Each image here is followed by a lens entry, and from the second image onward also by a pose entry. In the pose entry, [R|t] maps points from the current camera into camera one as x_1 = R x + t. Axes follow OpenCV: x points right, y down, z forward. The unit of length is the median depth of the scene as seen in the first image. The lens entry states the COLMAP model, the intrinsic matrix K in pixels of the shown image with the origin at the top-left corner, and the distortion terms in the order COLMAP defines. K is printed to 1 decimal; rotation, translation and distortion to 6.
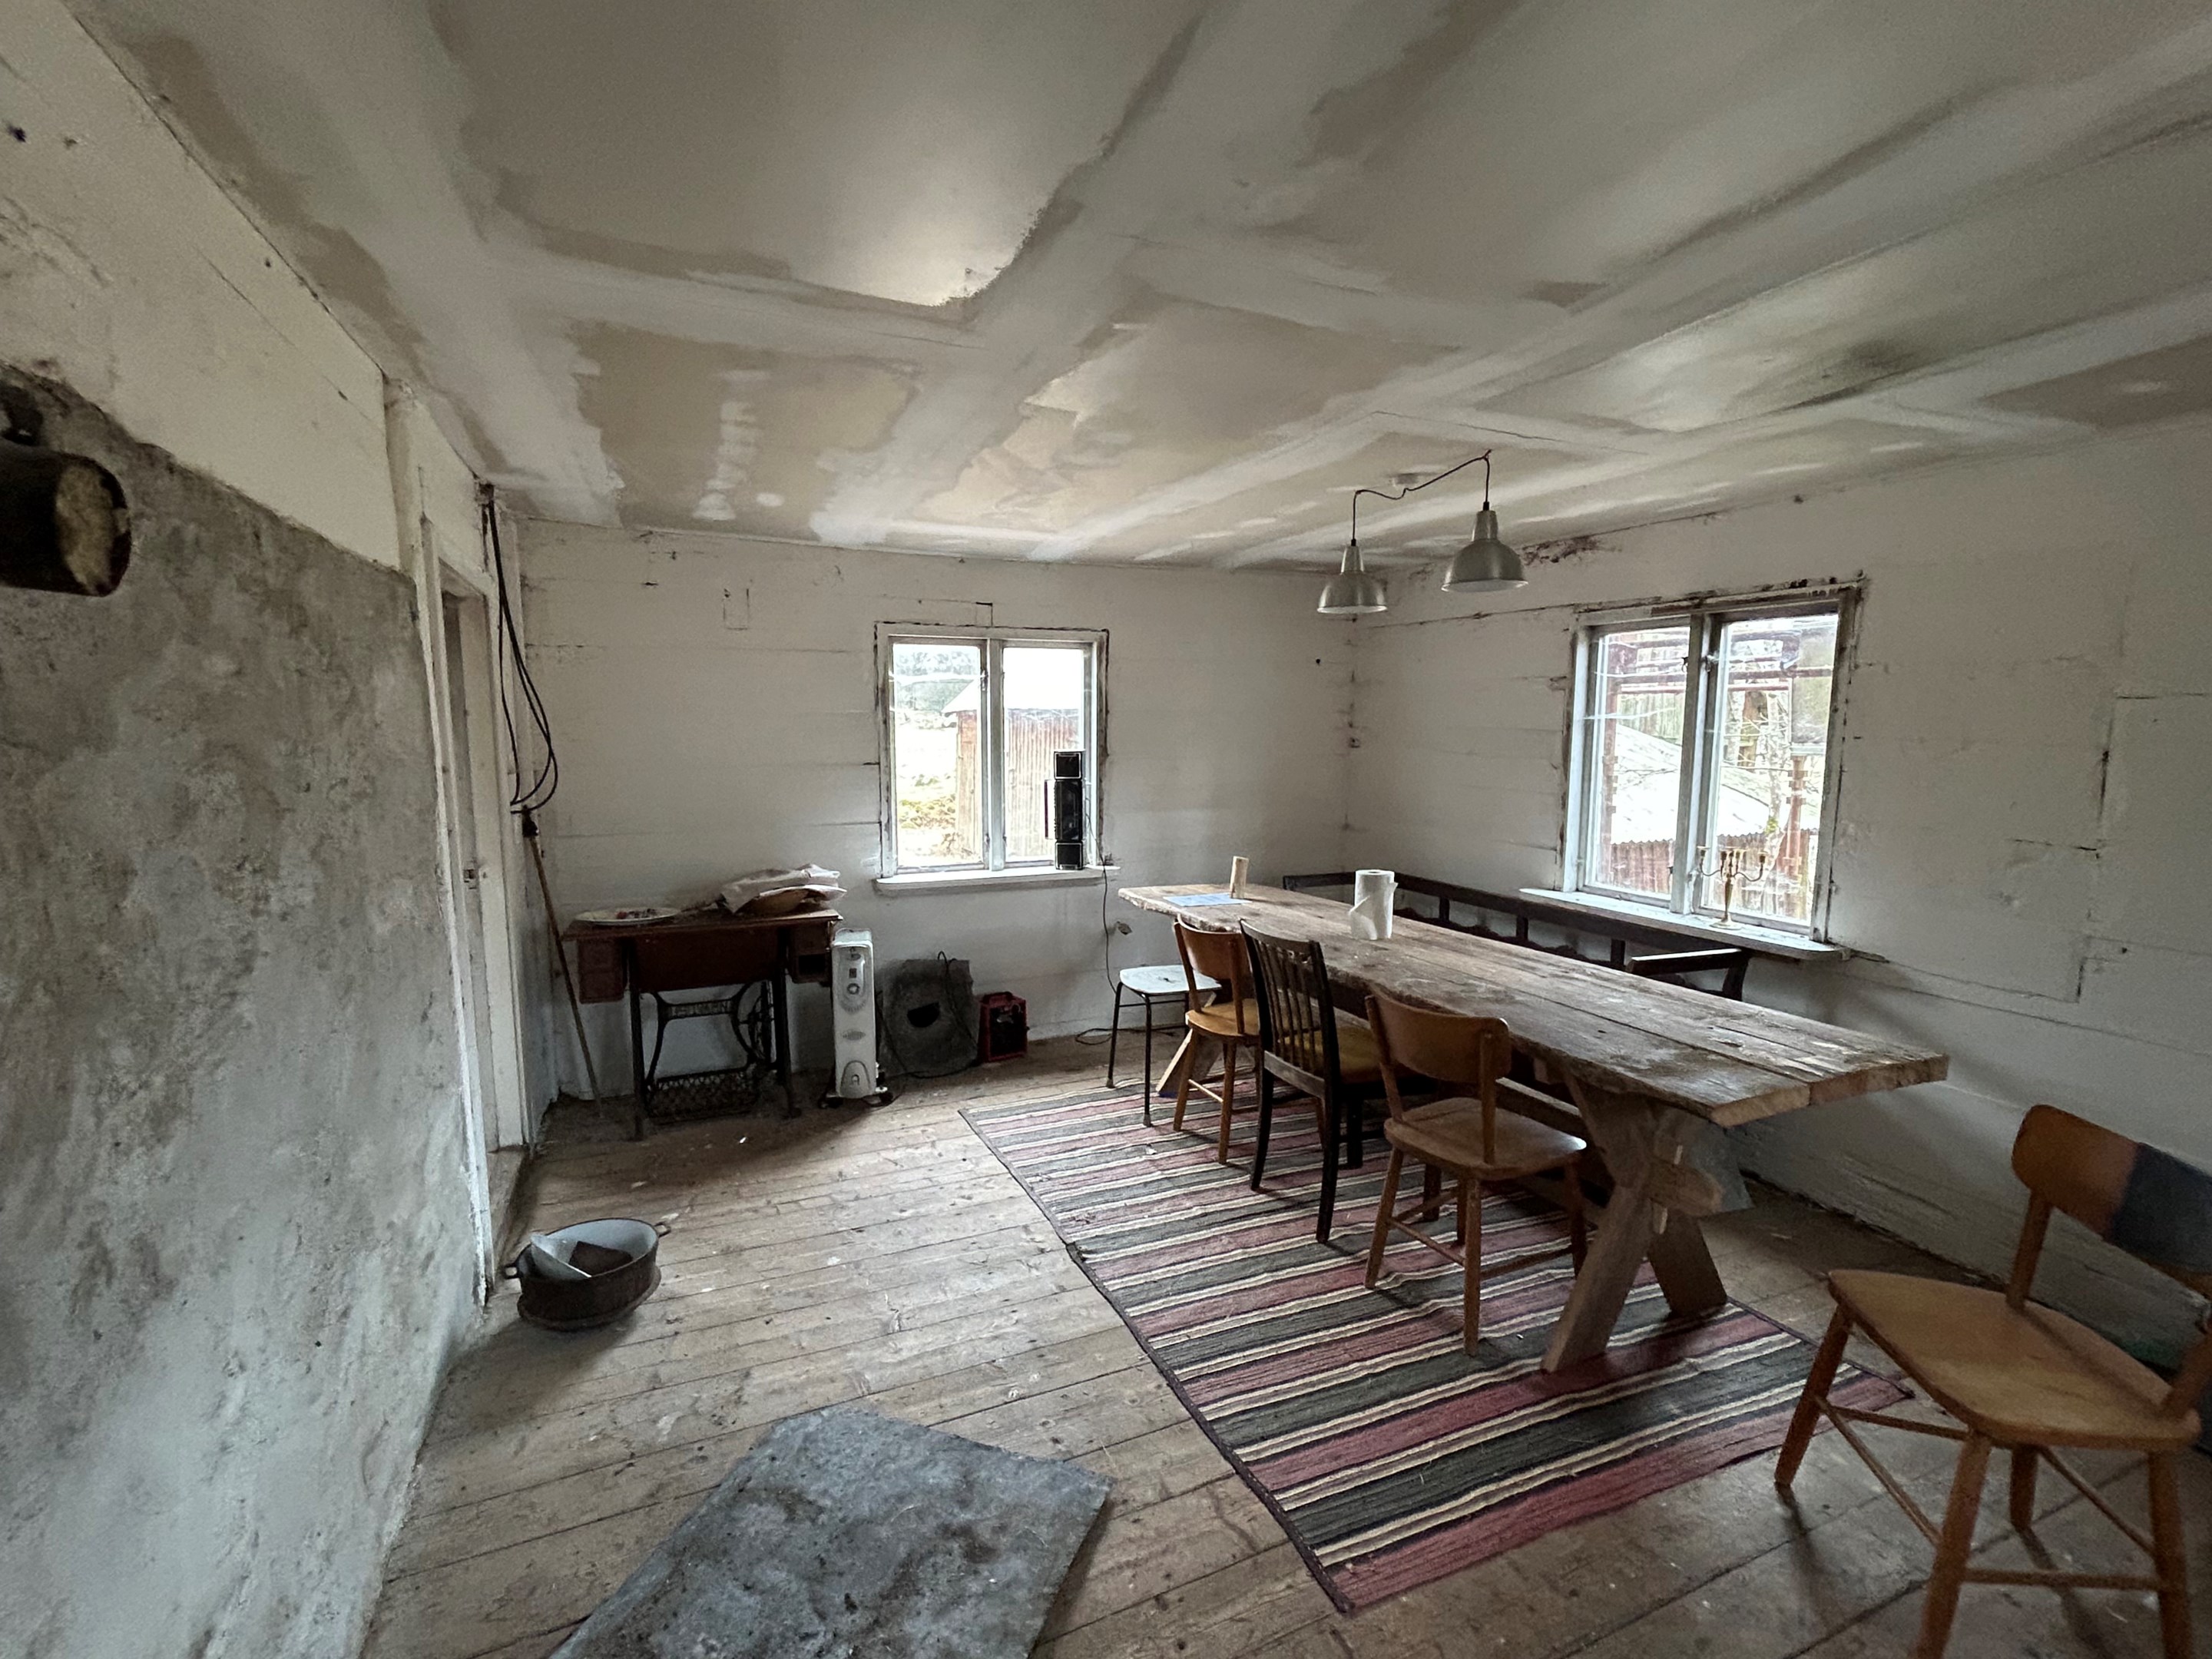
lens RADIAL K [[997.2, 0, 1116.6], [0, 997.2, 837.0], [0, 0, 1]] dist [0.000879, -0.000563]
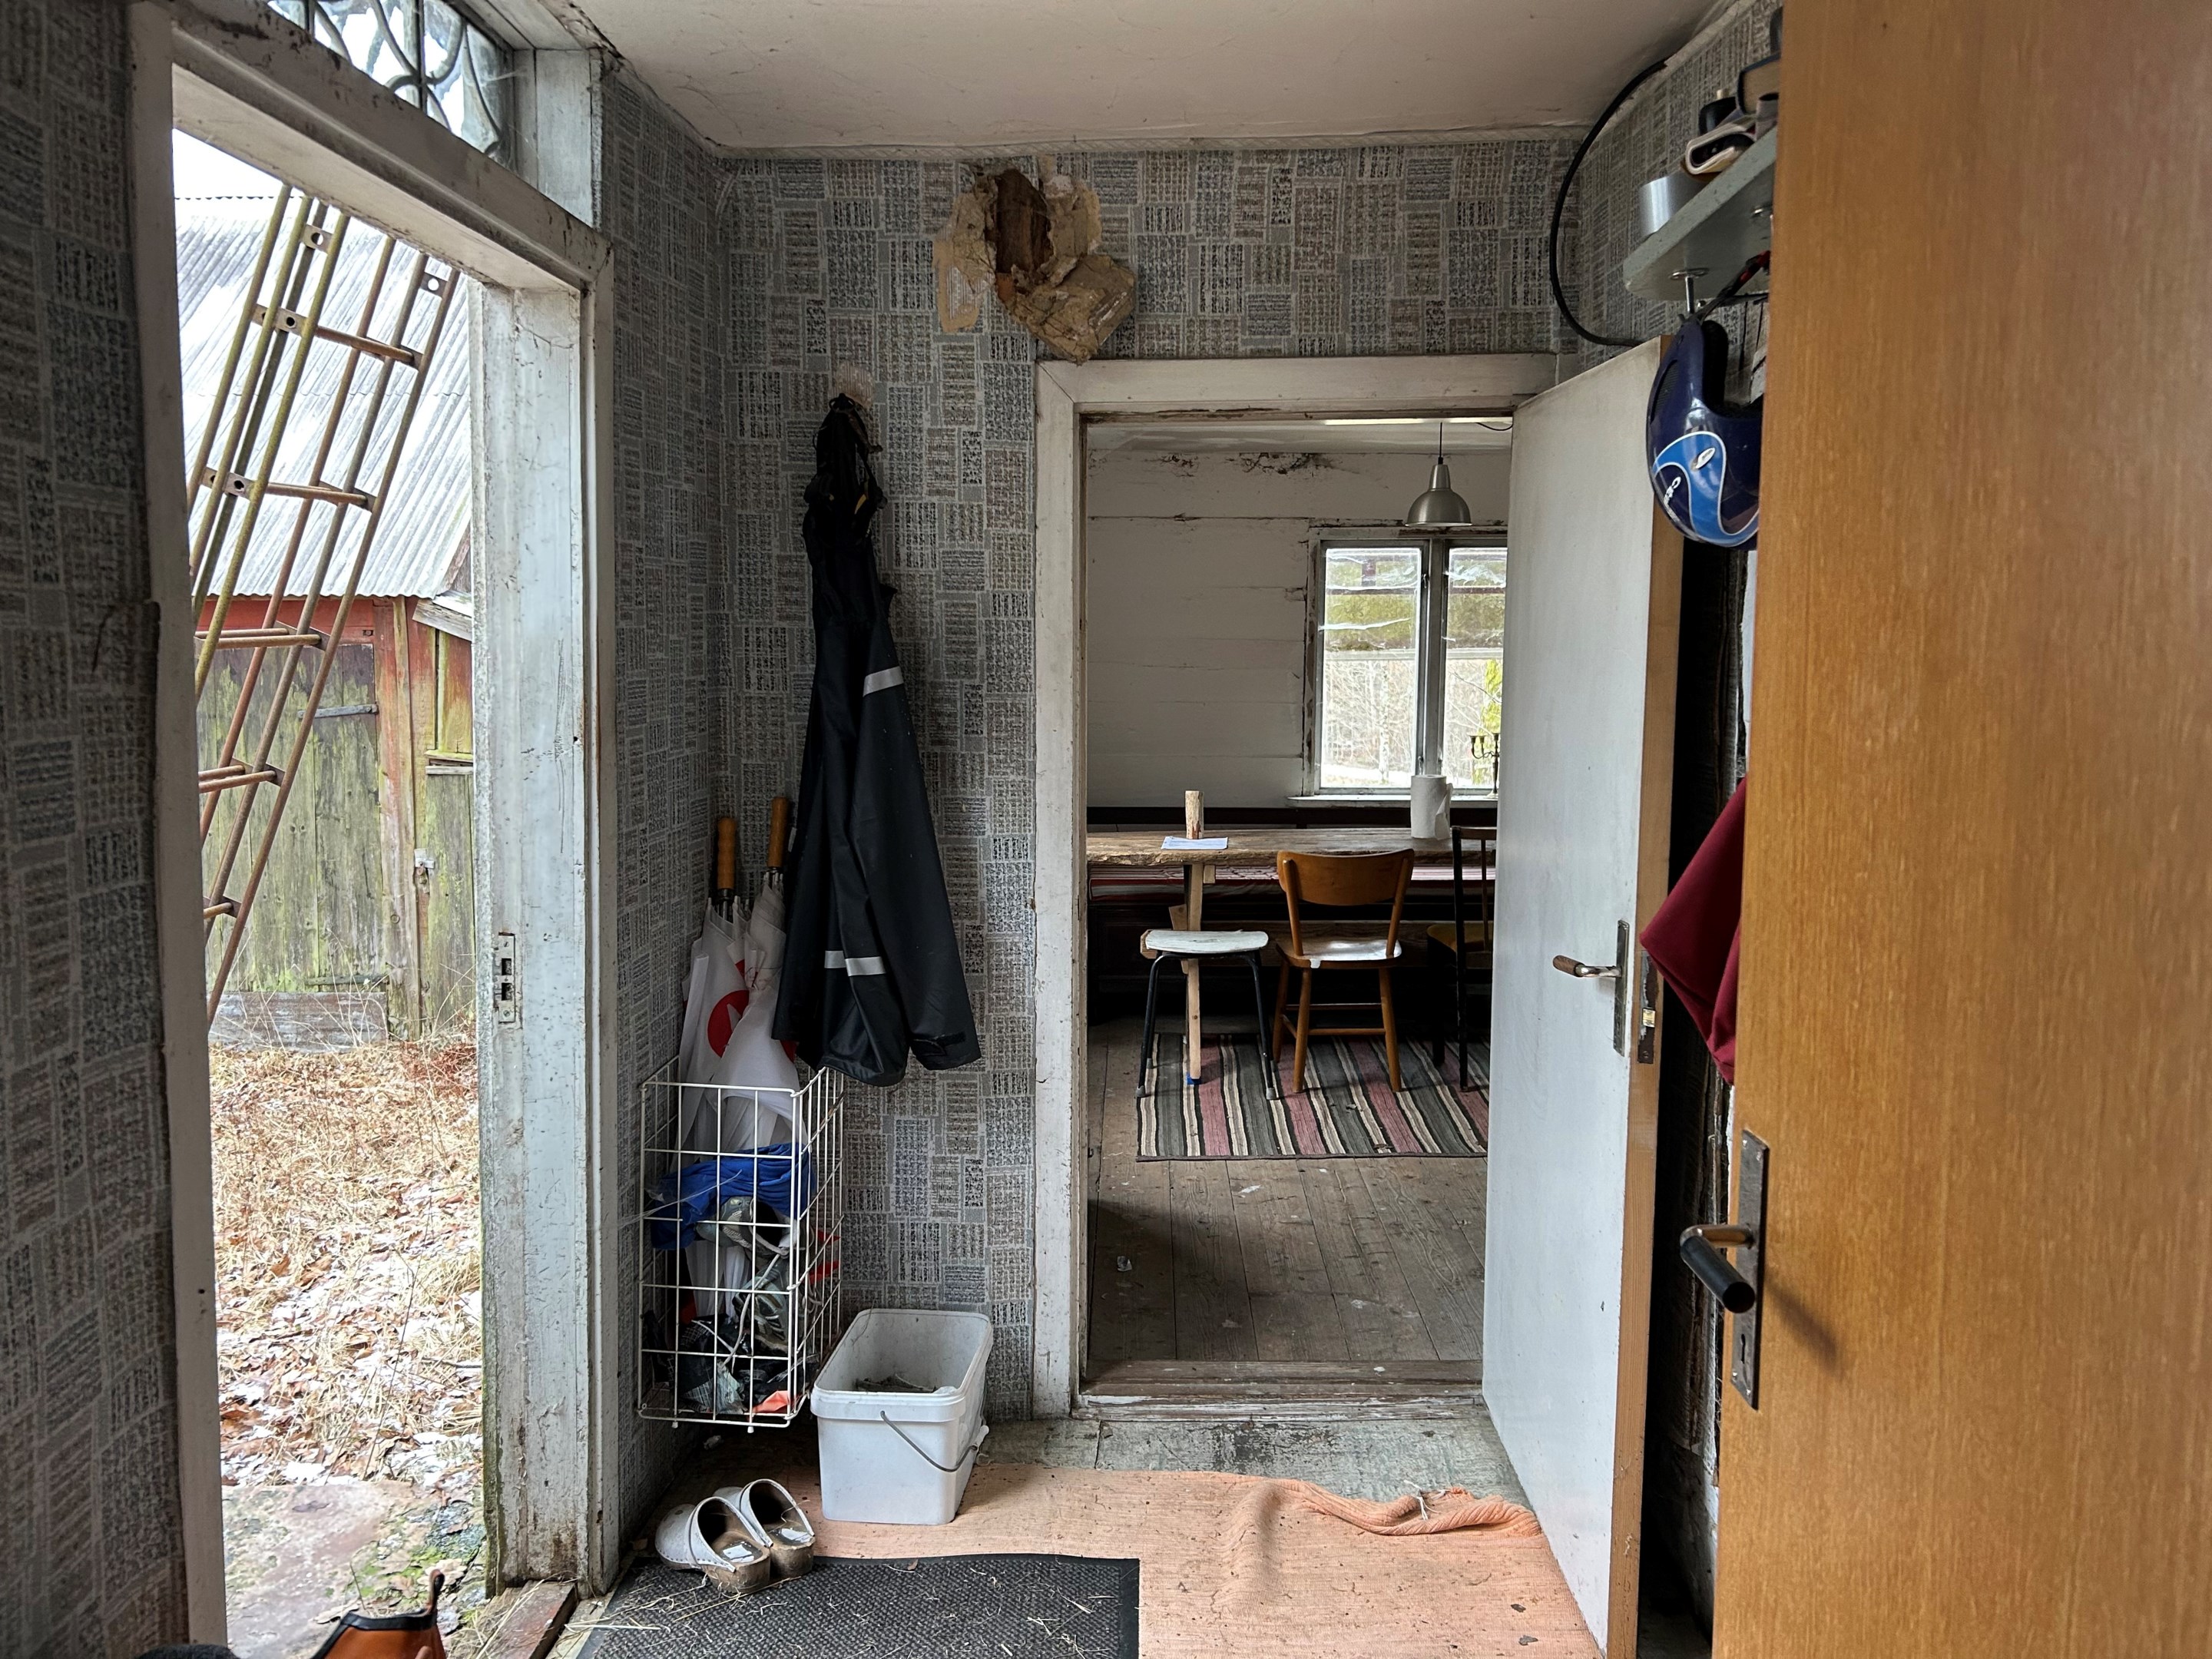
lens RADIAL K [[1663.2, 0, 1093.5], [0, 1663.2, 815.2], [0, 0, 1]] dist [0.047637, -0.041421]
pose [[0.428108, -0.103400, 0.897793, -1.562347], [0.106650, 0.992272, 0.063426, -0.078118], [-0.897413, 0.068596, 0.435827, 0.601011]]
